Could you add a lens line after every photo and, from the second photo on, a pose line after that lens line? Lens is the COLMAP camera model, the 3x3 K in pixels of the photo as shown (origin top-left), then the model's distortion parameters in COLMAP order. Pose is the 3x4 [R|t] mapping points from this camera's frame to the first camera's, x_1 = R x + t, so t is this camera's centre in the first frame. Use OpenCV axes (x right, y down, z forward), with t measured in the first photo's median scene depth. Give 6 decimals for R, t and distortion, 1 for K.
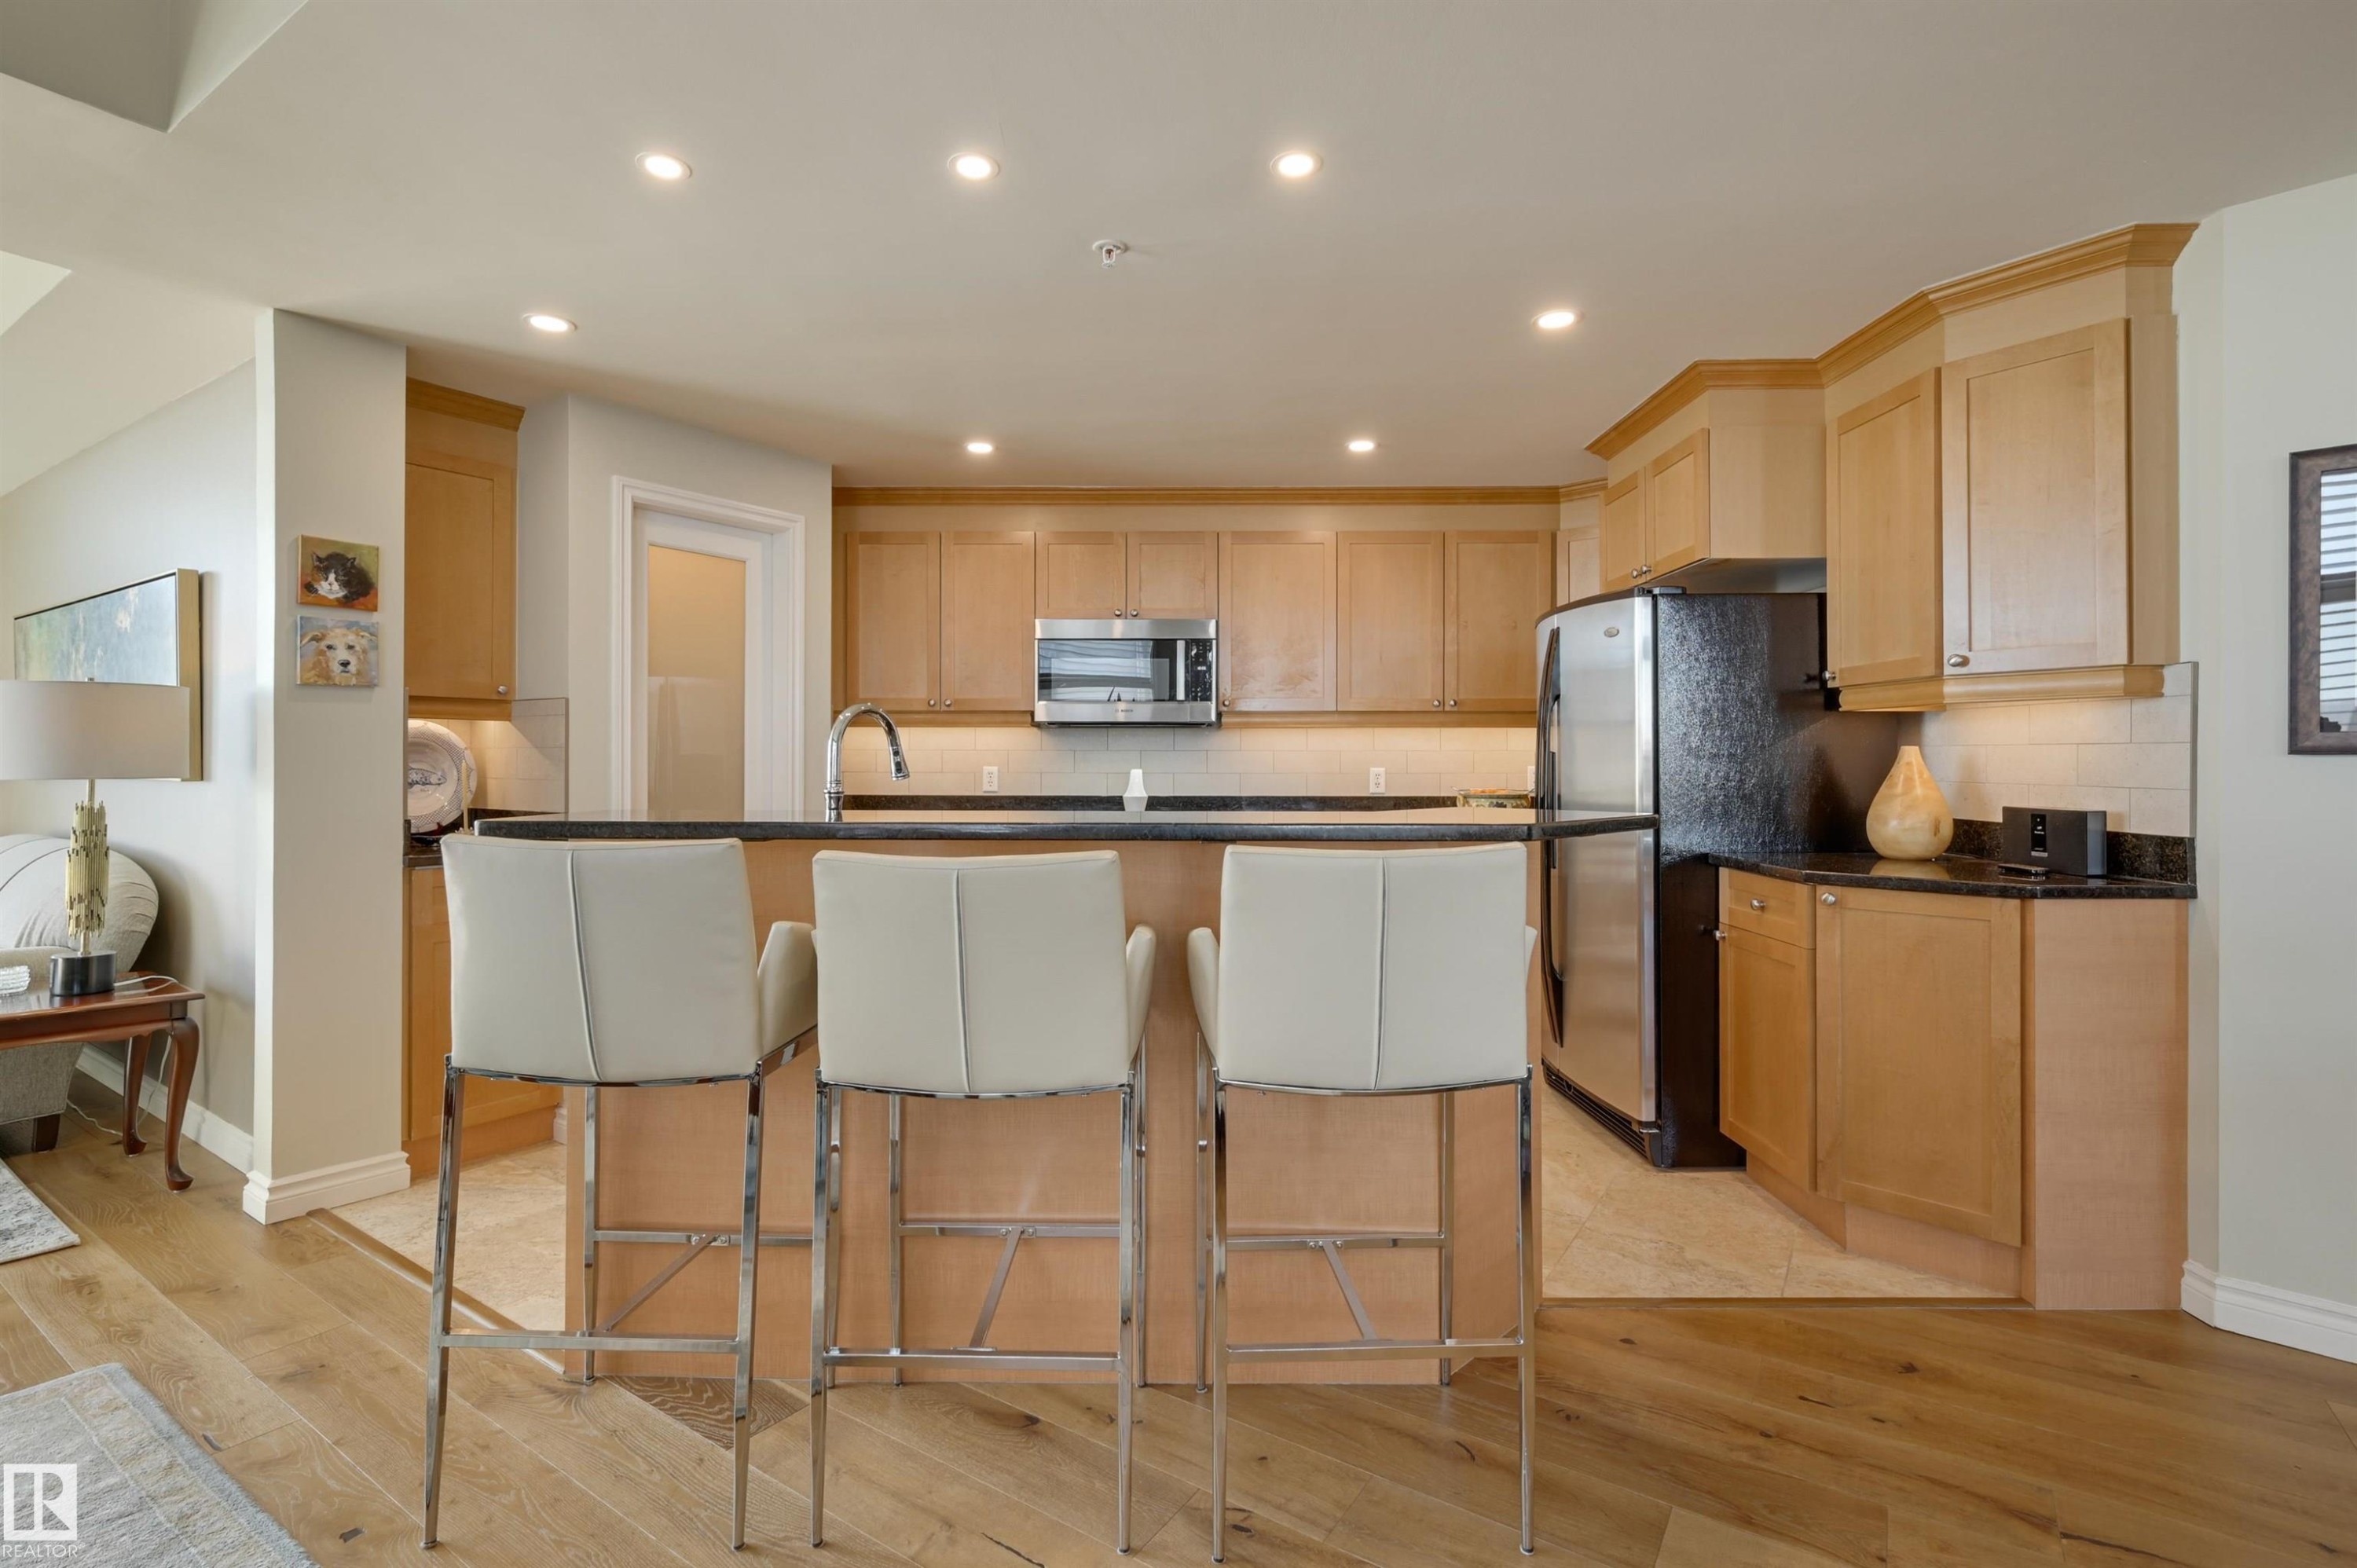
lens RADIAL K [[1096.1, 0, 1169.8], [0, 1096.1, 760.4], [0, 0, 1]] dist [-0.000648, -0.000183]
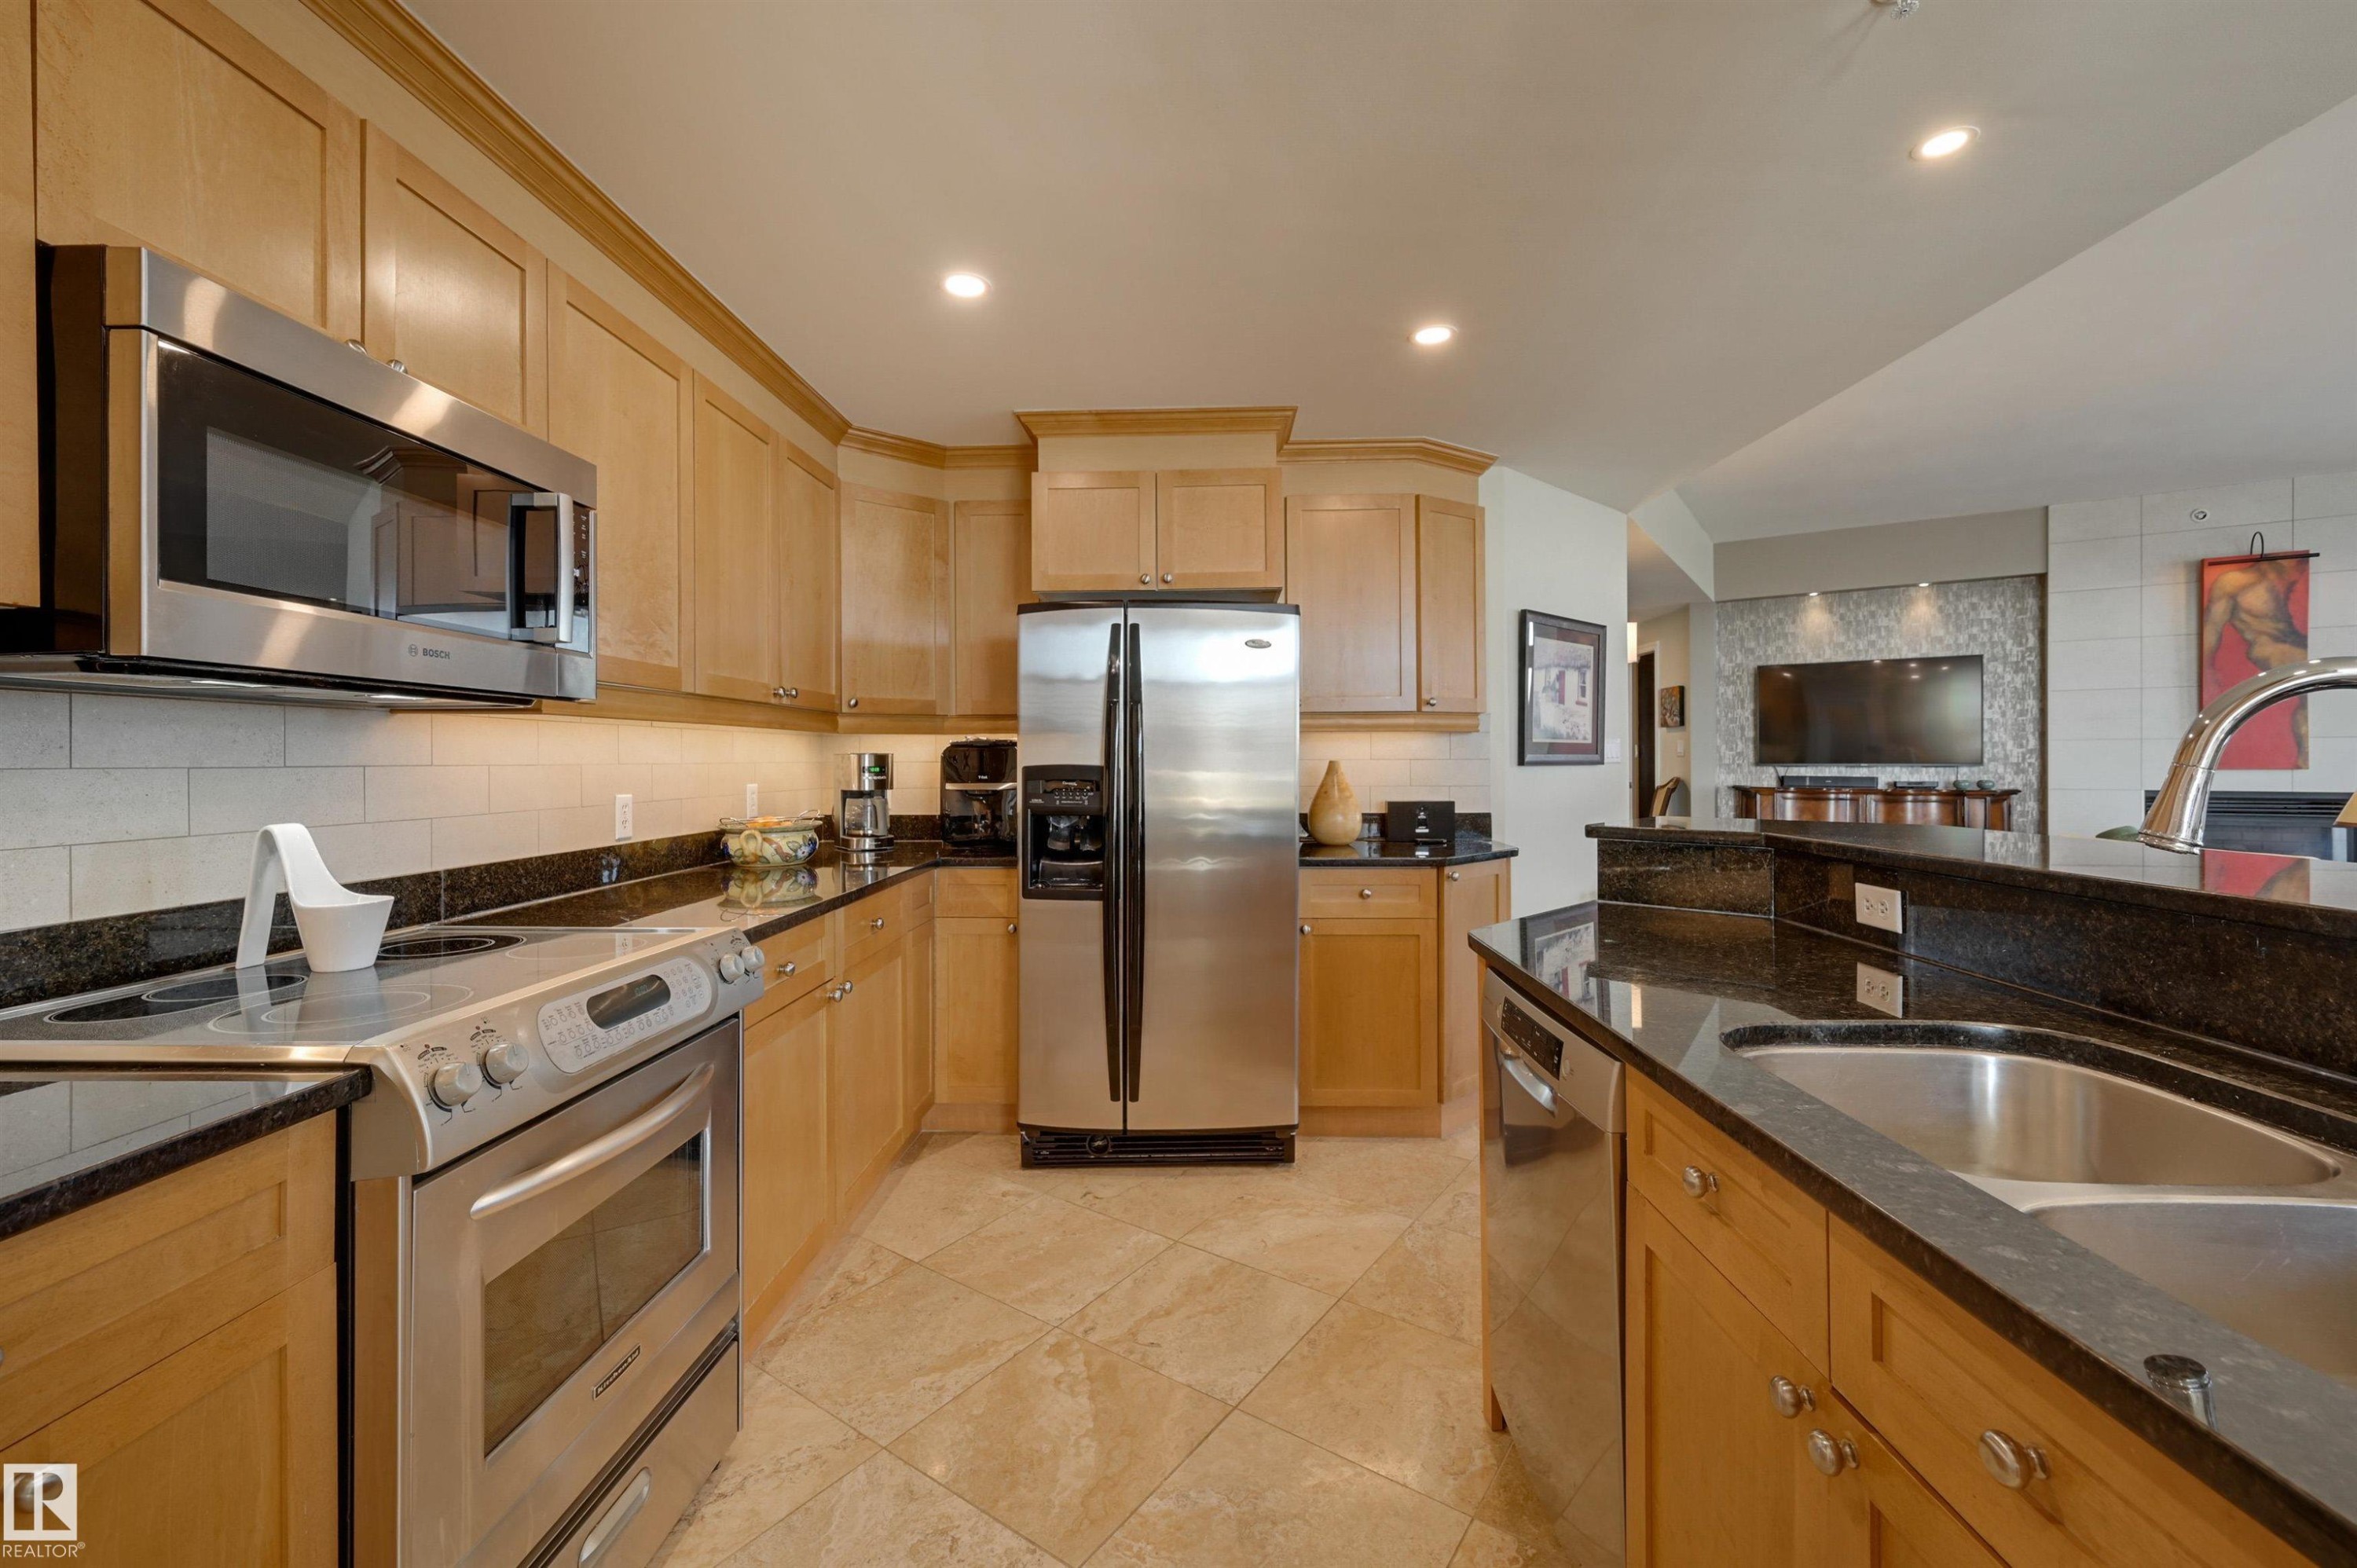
lens RADIAL K [[977.7, 0, 1172.8], [0, 977.7, 760.0], [0, 0, 1]] dist [0.000277, 0.000047]
pose [[0.026085, -0.001128, 0.999659, -0.491521], [0.006584, 0.999978, 0.000956, -0.014682], [-0.999638, 0.006557, 0.026092, 1.094563]]
